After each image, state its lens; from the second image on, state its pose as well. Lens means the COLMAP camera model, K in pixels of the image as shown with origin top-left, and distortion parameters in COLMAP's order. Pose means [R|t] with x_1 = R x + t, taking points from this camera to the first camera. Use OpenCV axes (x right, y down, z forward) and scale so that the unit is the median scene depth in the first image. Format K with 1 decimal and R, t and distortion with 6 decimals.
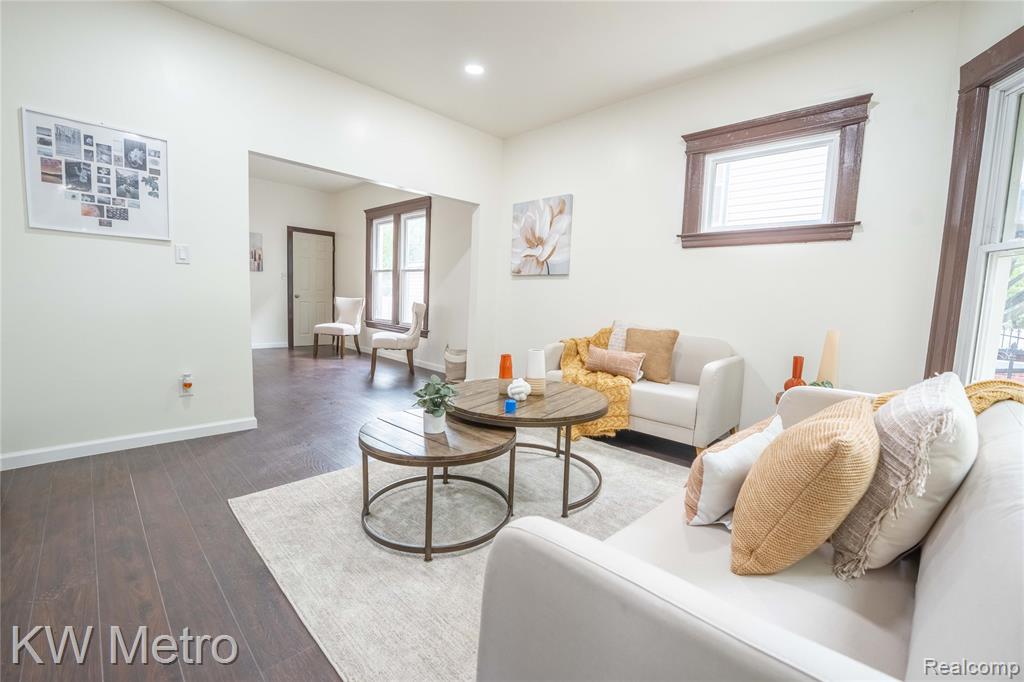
lens RADIAL K [[430.5, 0, 513.4], [0, 430.5, 343.3], [0, 0, 1]] dist [-0.020719, -0.000125]
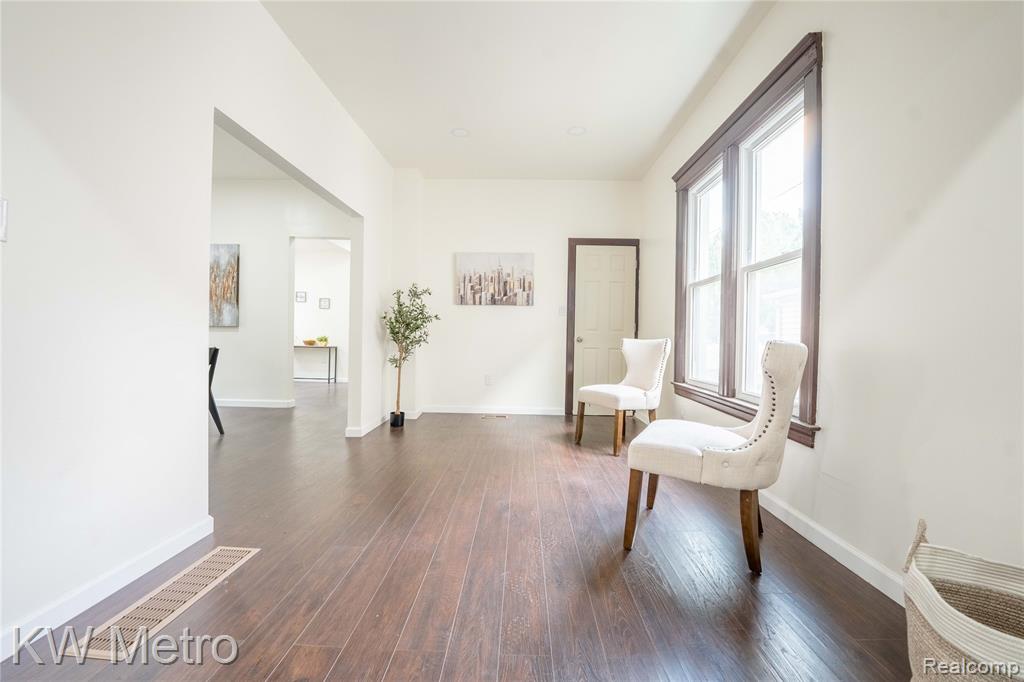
lens RADIAL K [[420.3, 0, 510.1], [0, 420.3, 341.9], [0, 0, 1]] dist [-0.023439, -0.000151]
pose [[0.674451, -0.024267, -0.737921, -0.123090], [-0.066925, 0.993336, -0.093836, -0.048806], [0.735280, 0.112673, 0.668332, 0.620958]]
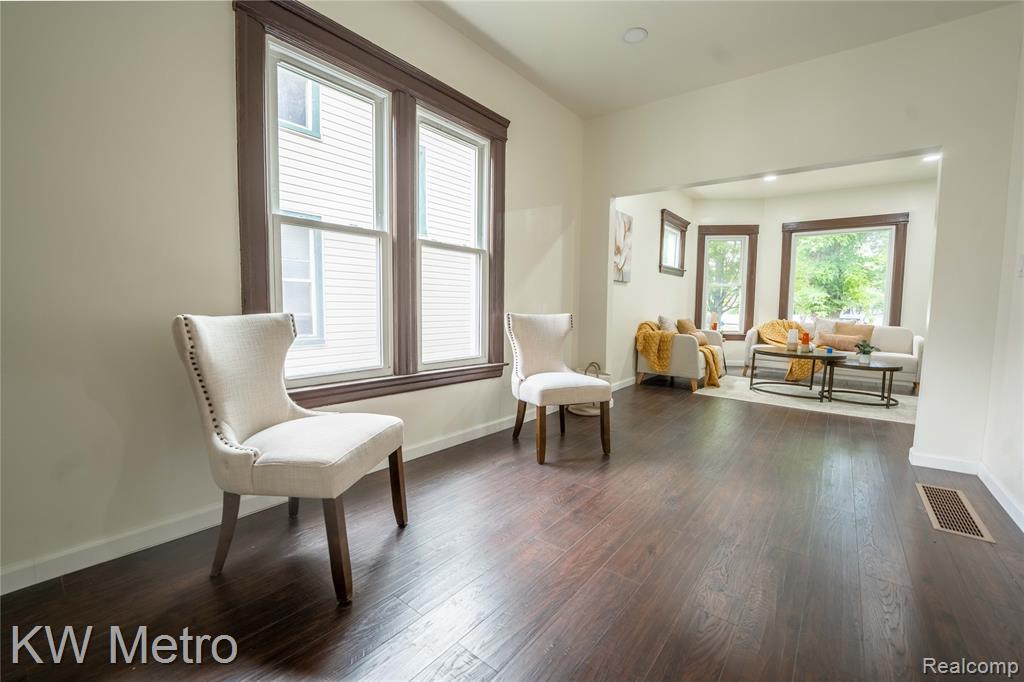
lens RADIAL K [[420.3, 0, 510.1], [0, 420.3, 341.9], [0, 0, 1]] dist [-0.023439, -0.000151]
pose [[-0.097419, -0.128029, 0.986974, -0.758643], [0.083783, 0.987116, 0.136318, -0.134250], [-0.991711, 0.095971, -0.085438, 1.060314]]
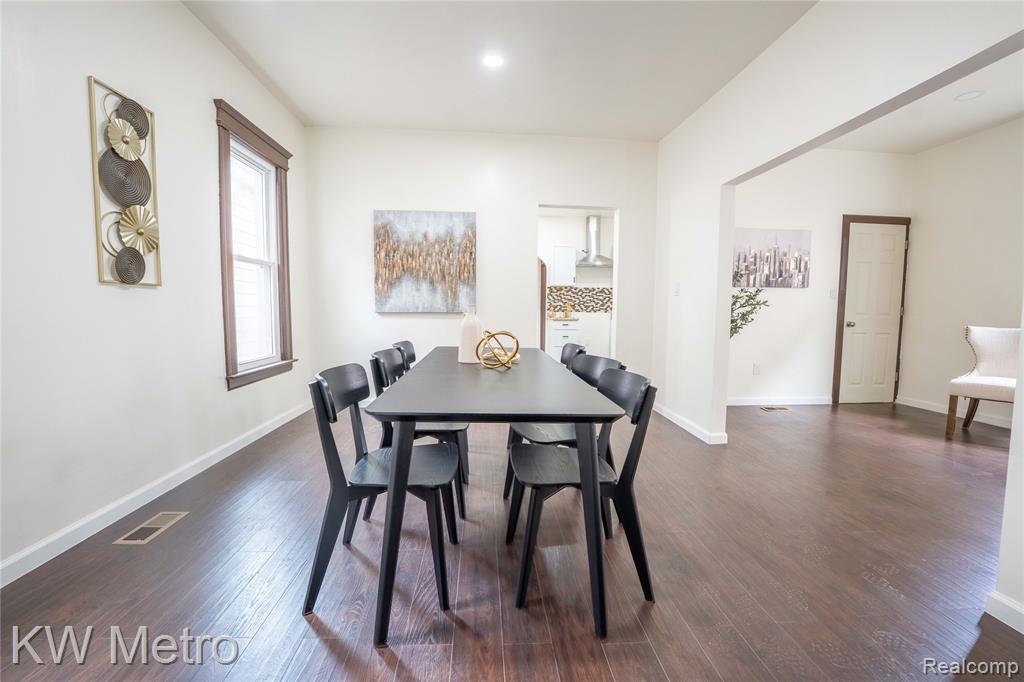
lens RADIAL K [[430.5, 0, 513.4], [0, 430.5, 343.3], [0, 0, 1]] dist [-0.020719, -0.000125]
pose [[0.750684, 0.015557, -0.660478, -0.595514], [-0.047963, 0.998368, -0.030997, -0.050473], [0.658918, 0.054947, 0.750205, 0.266020]]
